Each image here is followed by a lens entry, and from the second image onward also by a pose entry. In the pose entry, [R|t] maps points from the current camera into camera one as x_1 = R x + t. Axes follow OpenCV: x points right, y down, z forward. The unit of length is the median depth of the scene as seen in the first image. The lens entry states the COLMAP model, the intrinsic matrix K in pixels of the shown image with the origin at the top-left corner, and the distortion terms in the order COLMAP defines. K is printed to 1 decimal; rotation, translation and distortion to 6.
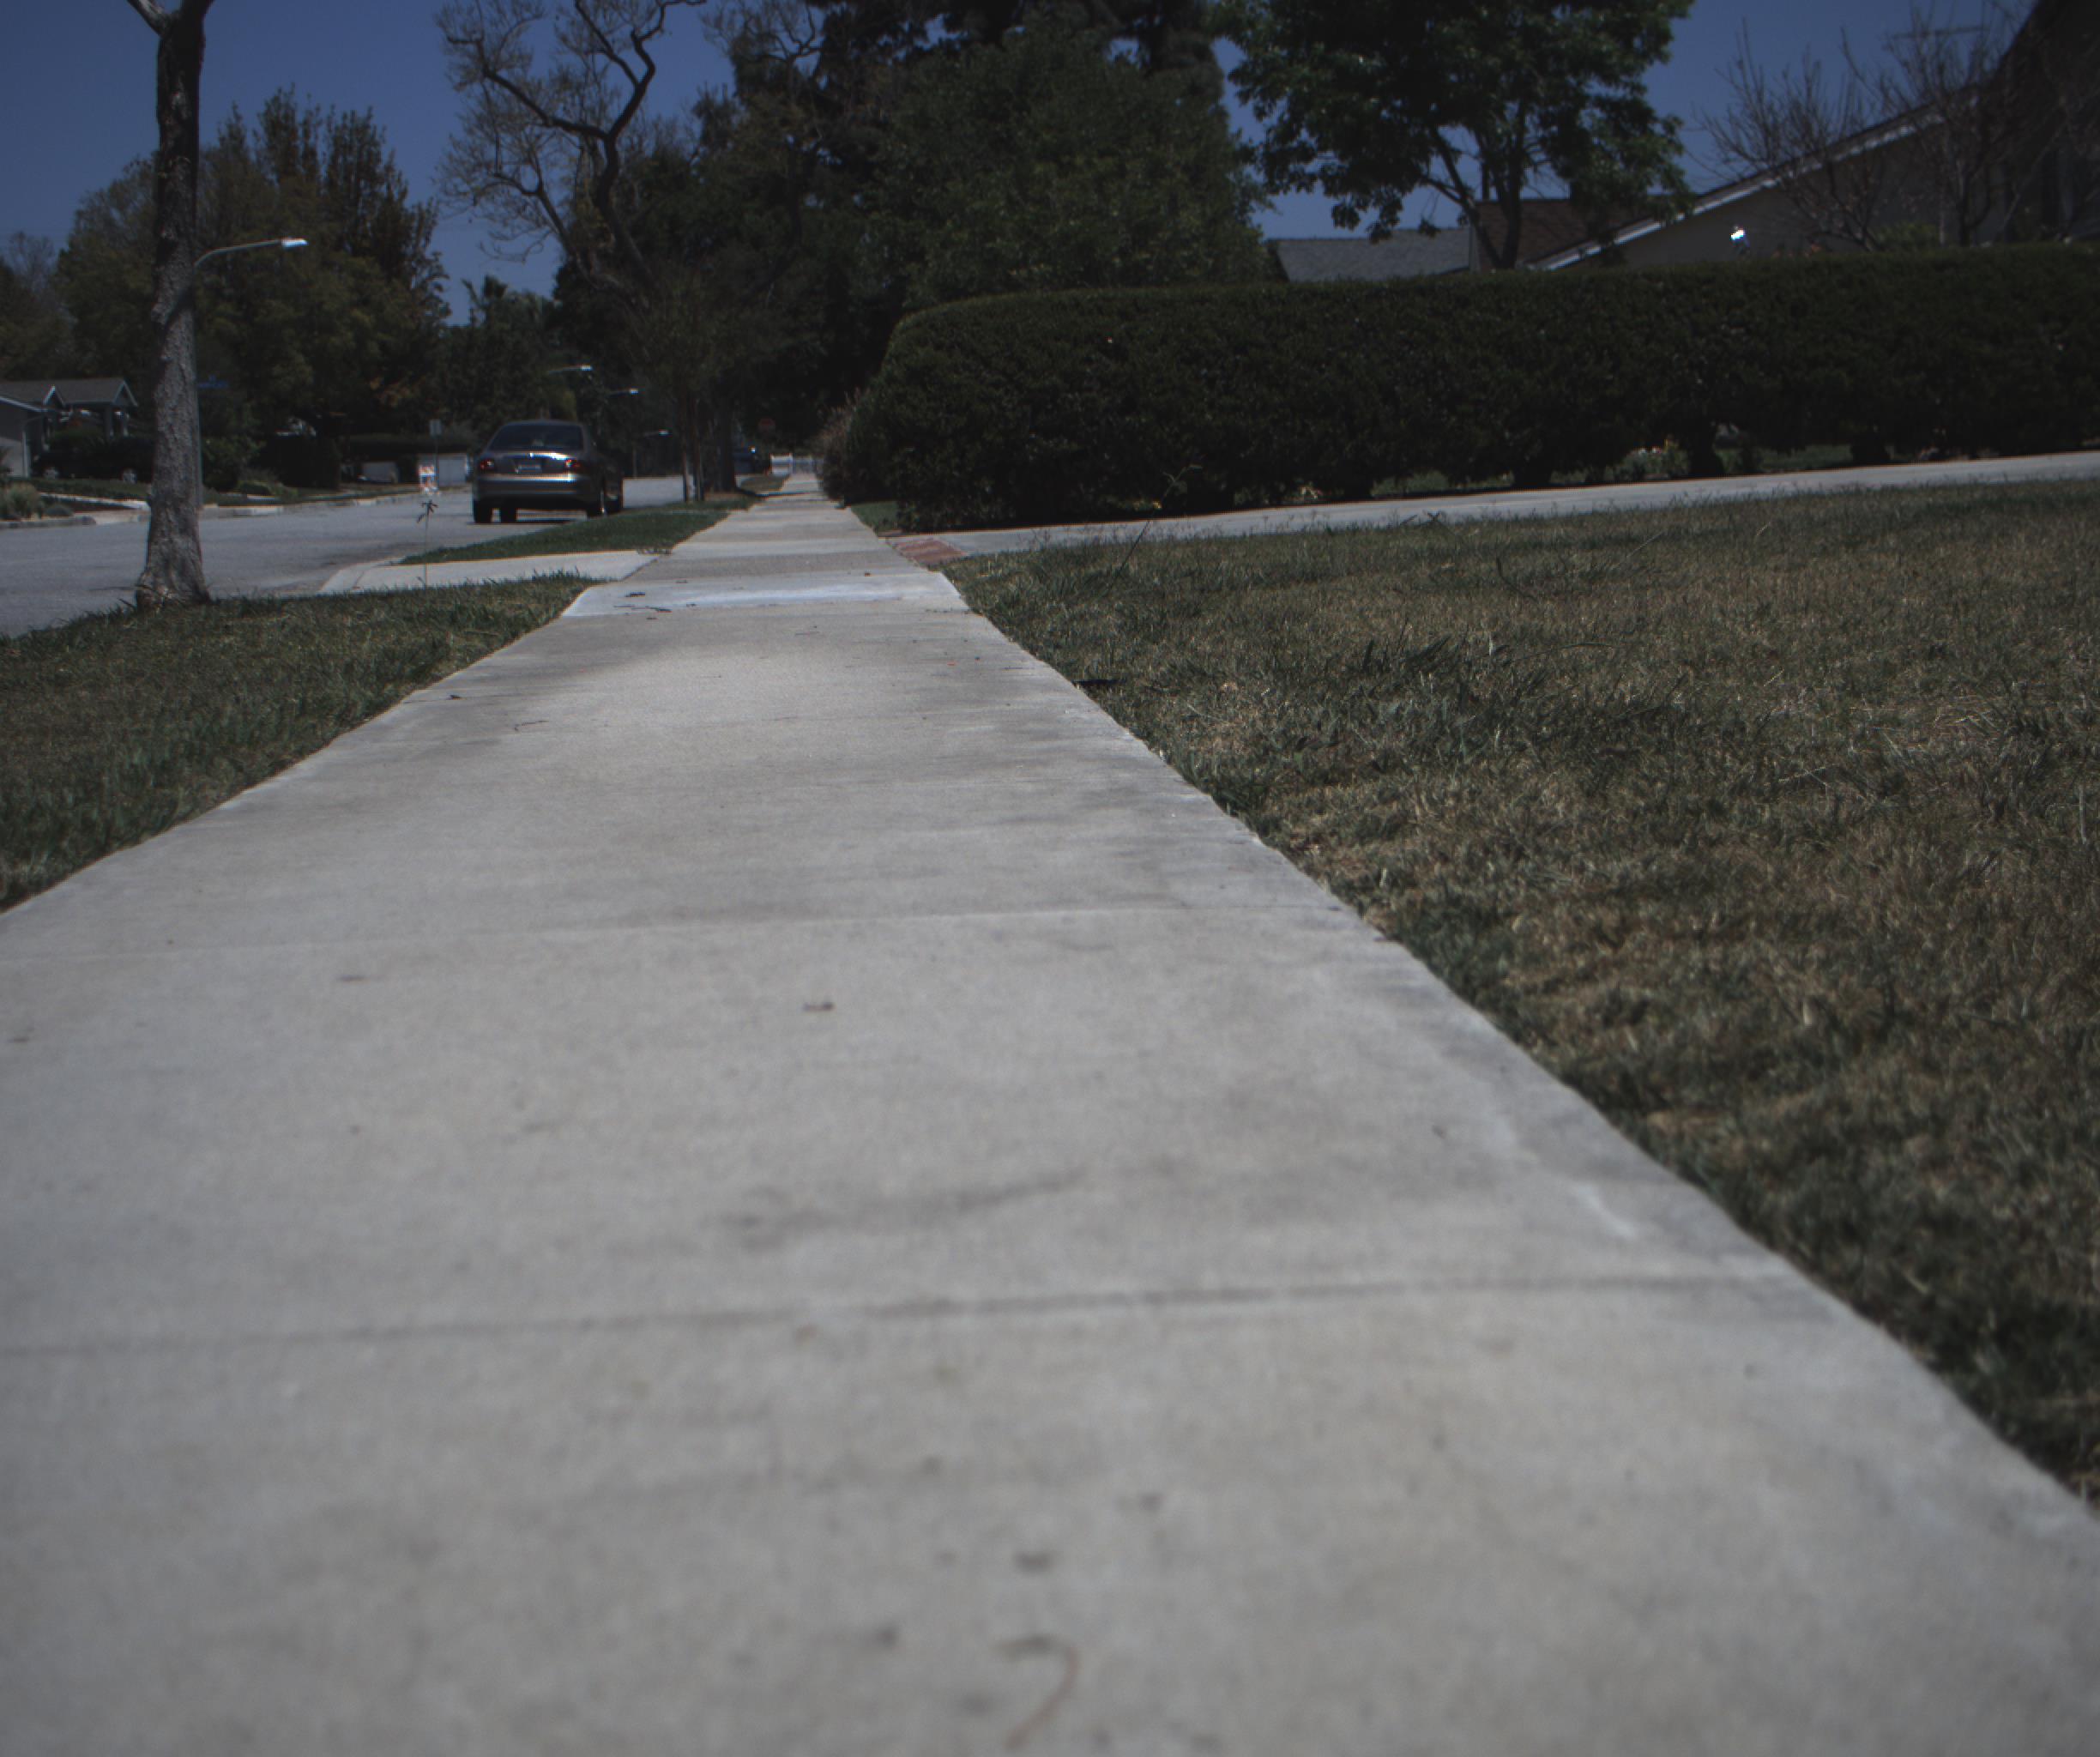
lens RADIAL K [[3969.0, 0, 1050.0], [0, 3969.0, 878.5], [0, 0, 1]] dist [-0.180210, 0.884686]
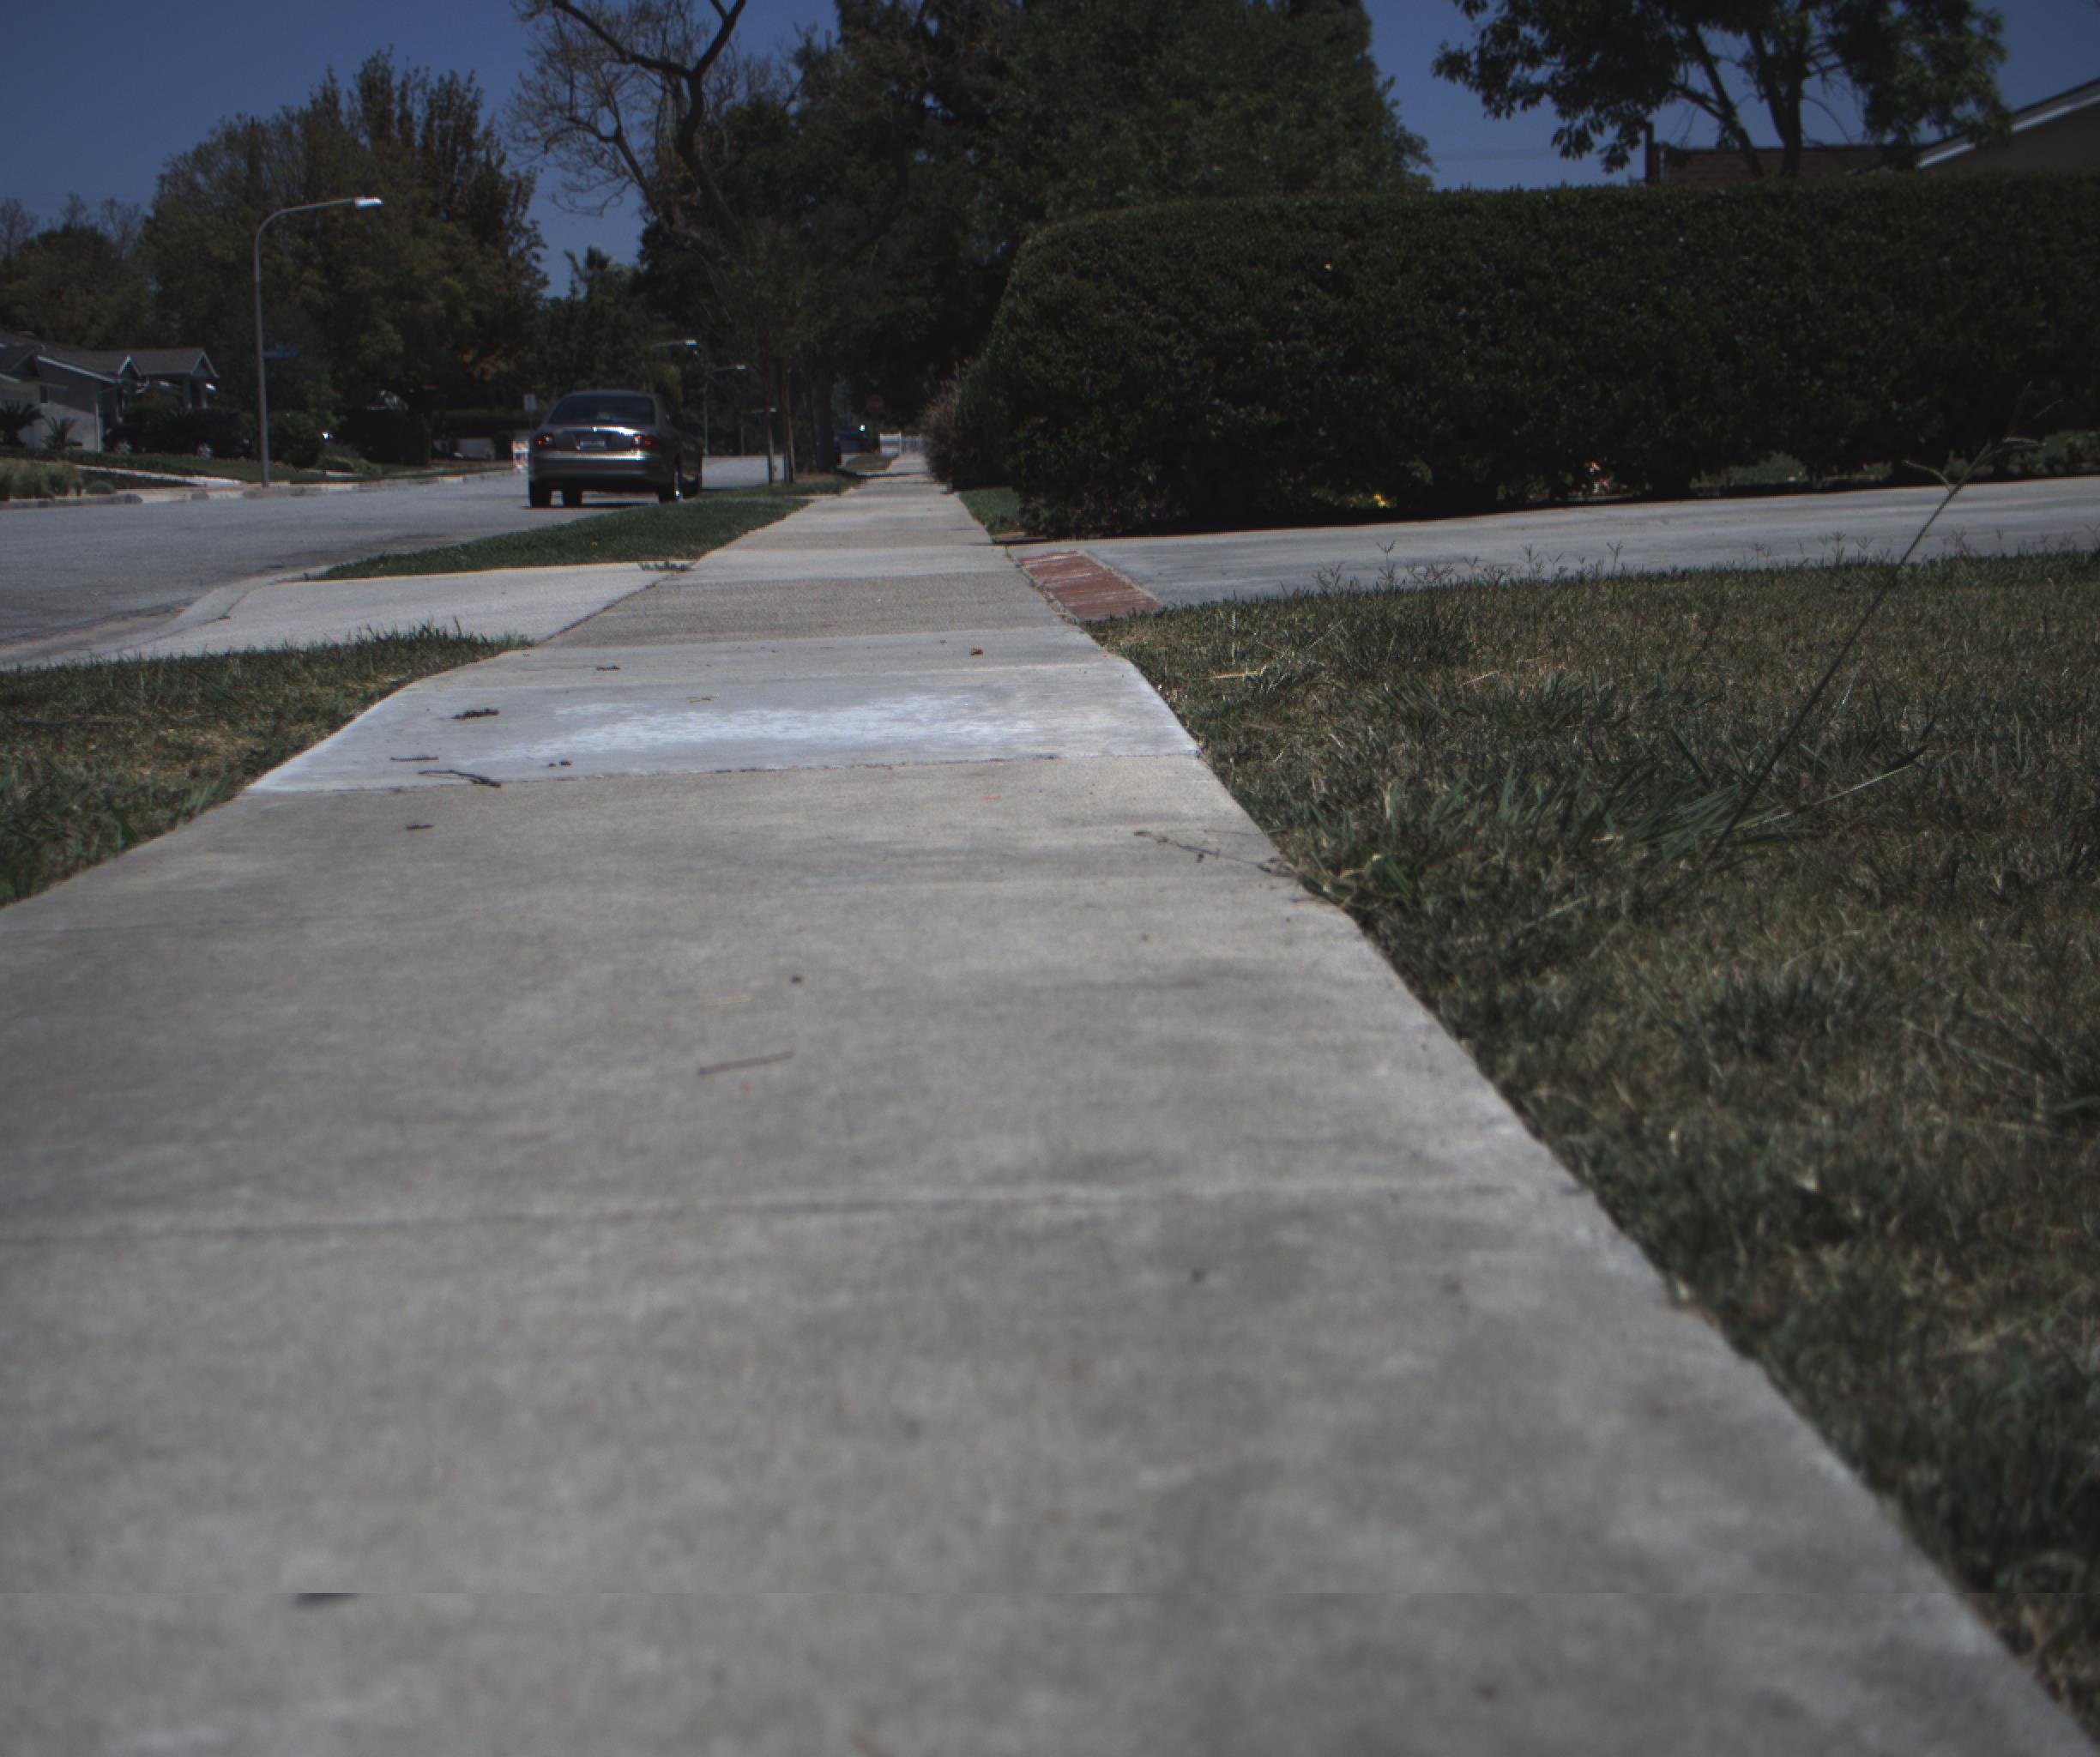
lens RADIAL K [[3969.0, 0, 1050.0], [0, 3969.0, 878.5], [0, 0, 1]] dist [-0.180210, 0.884686]
pose [[0.999583, 0.009763, -0.027193, -0.004698], [-0.009632, 0.999941, 0.004948, -0.010486], [0.027239, -0.004684, 0.999618, 0.102079]]
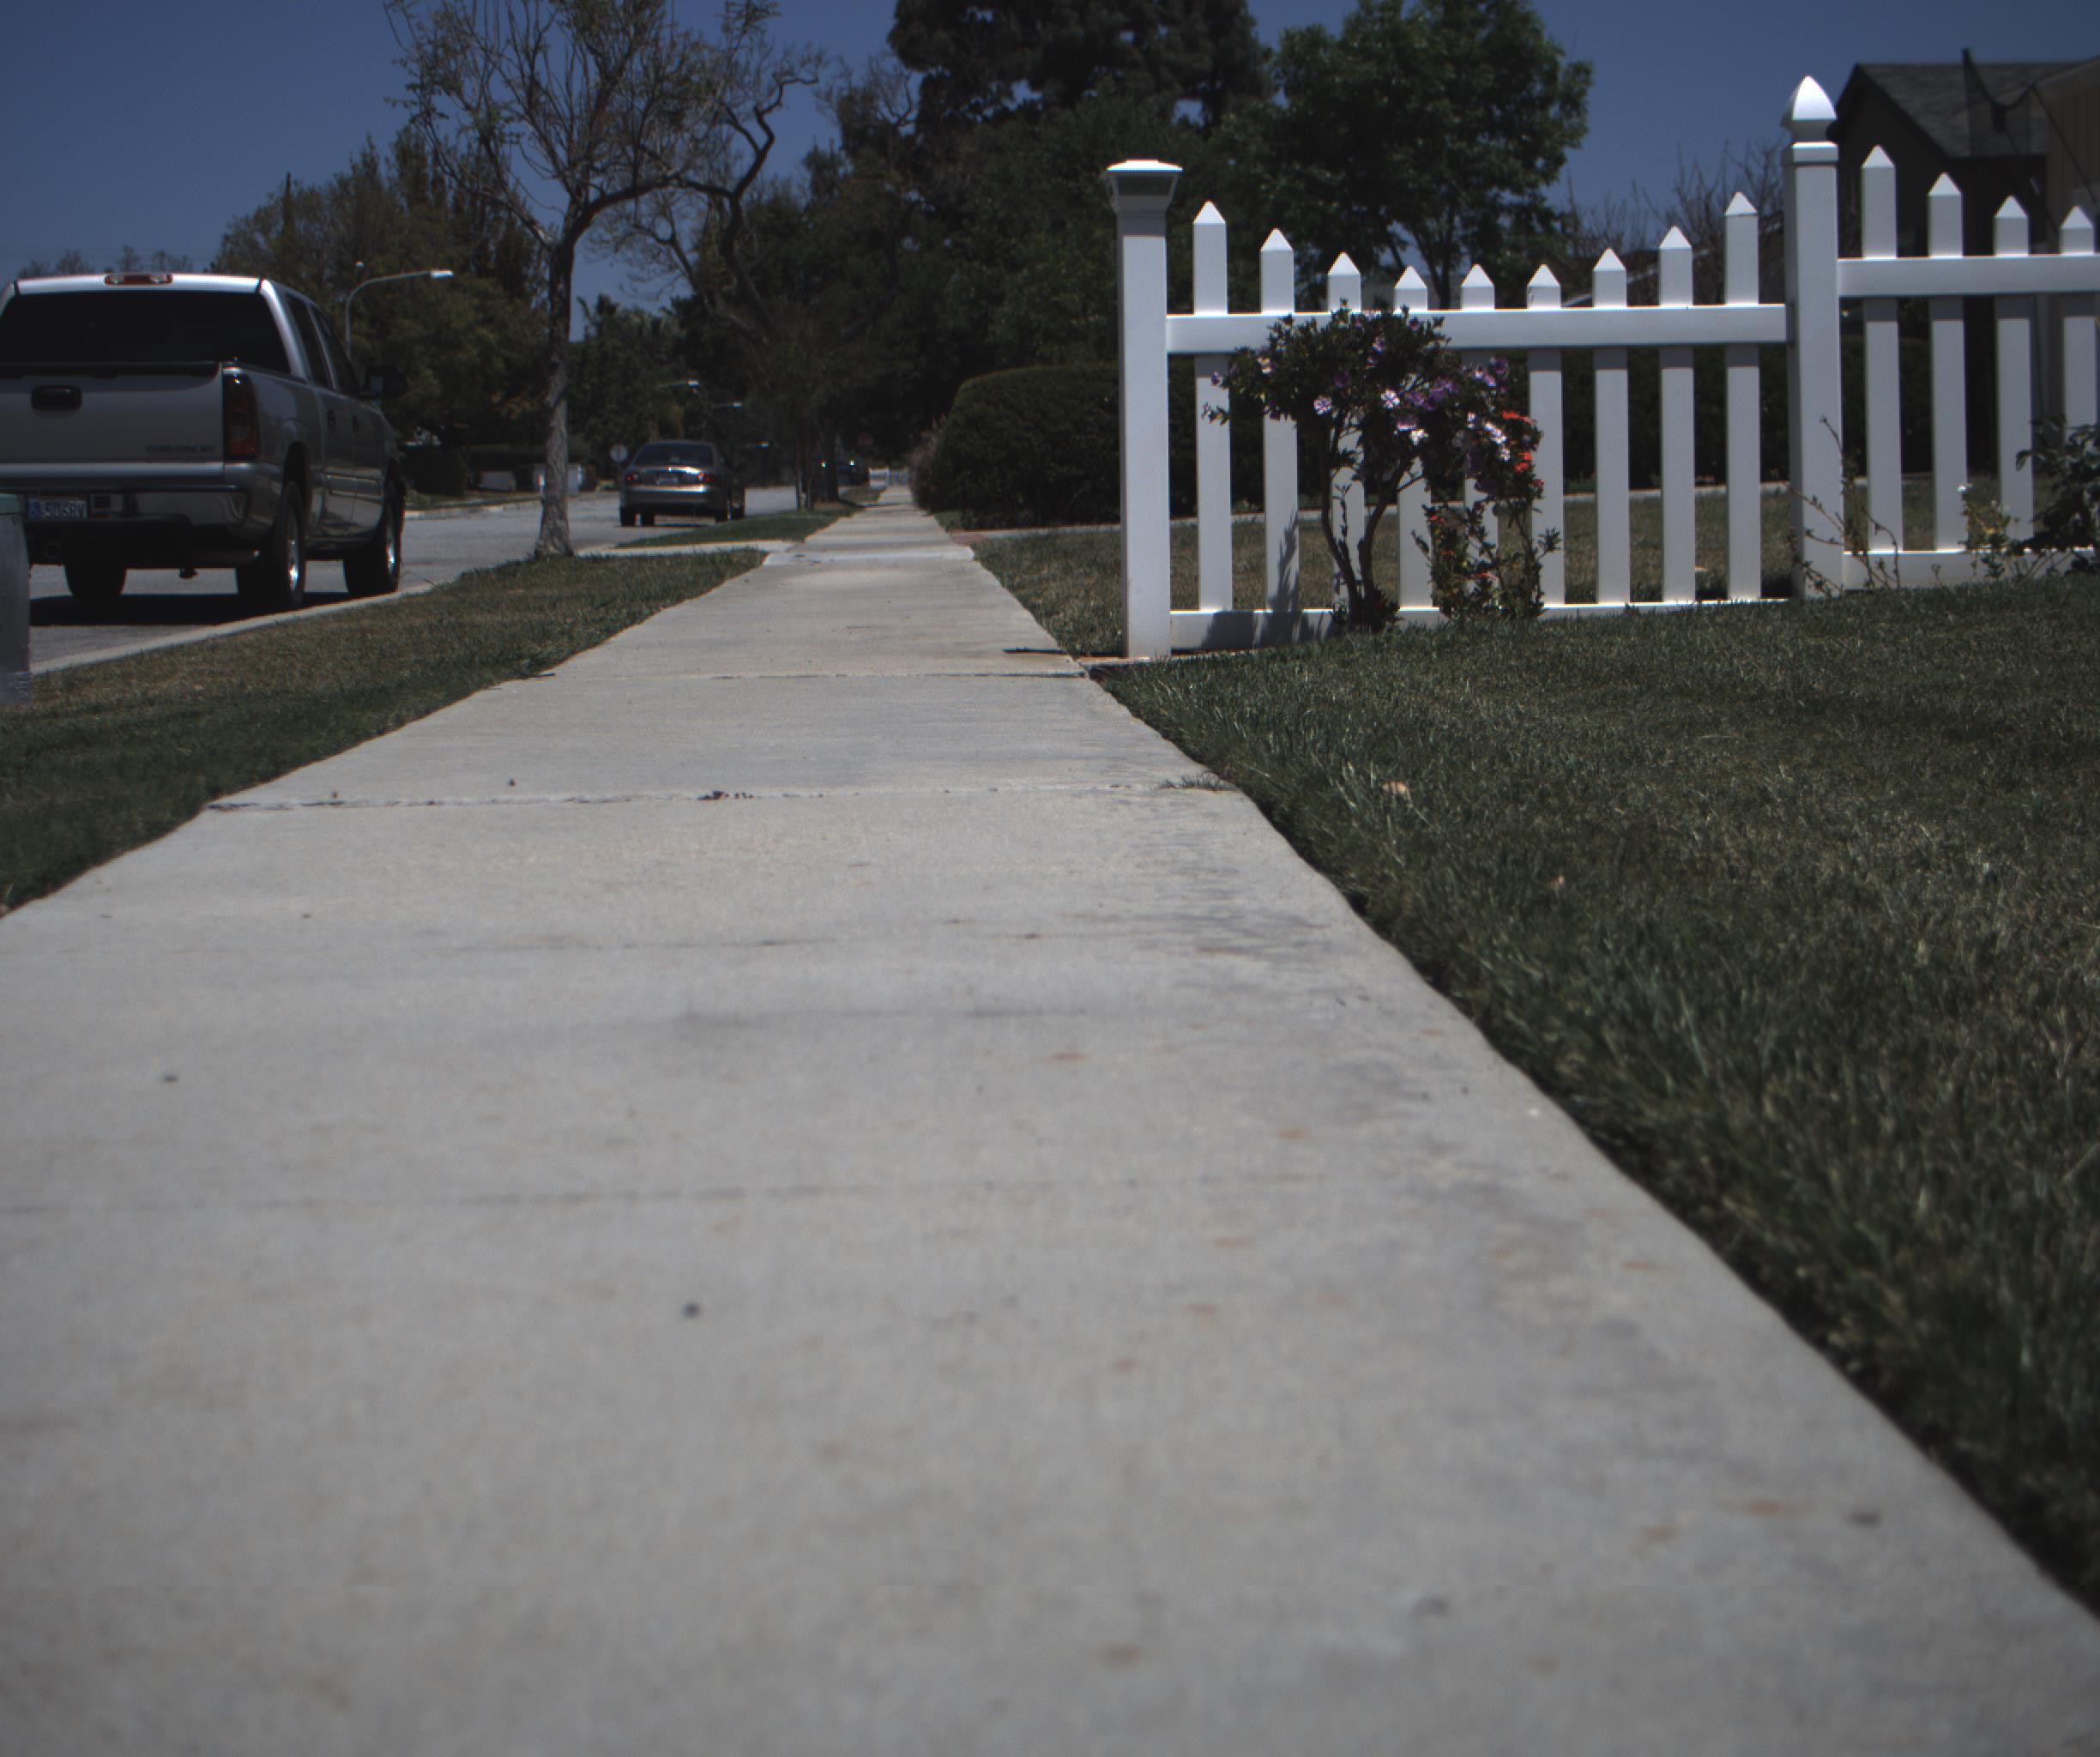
lens RADIAL K [[3969.0, 0, 1050.0], [0, 3969.0, 878.5], [0, 0, 1]] dist [-0.180210, 0.884686]
pose [[0.999664, 0.011423, -0.023284, 0.010313], [-0.011504, 0.999928, -0.003346, 0.015390], [0.023244, 0.003613, 0.999723, -0.154438]]
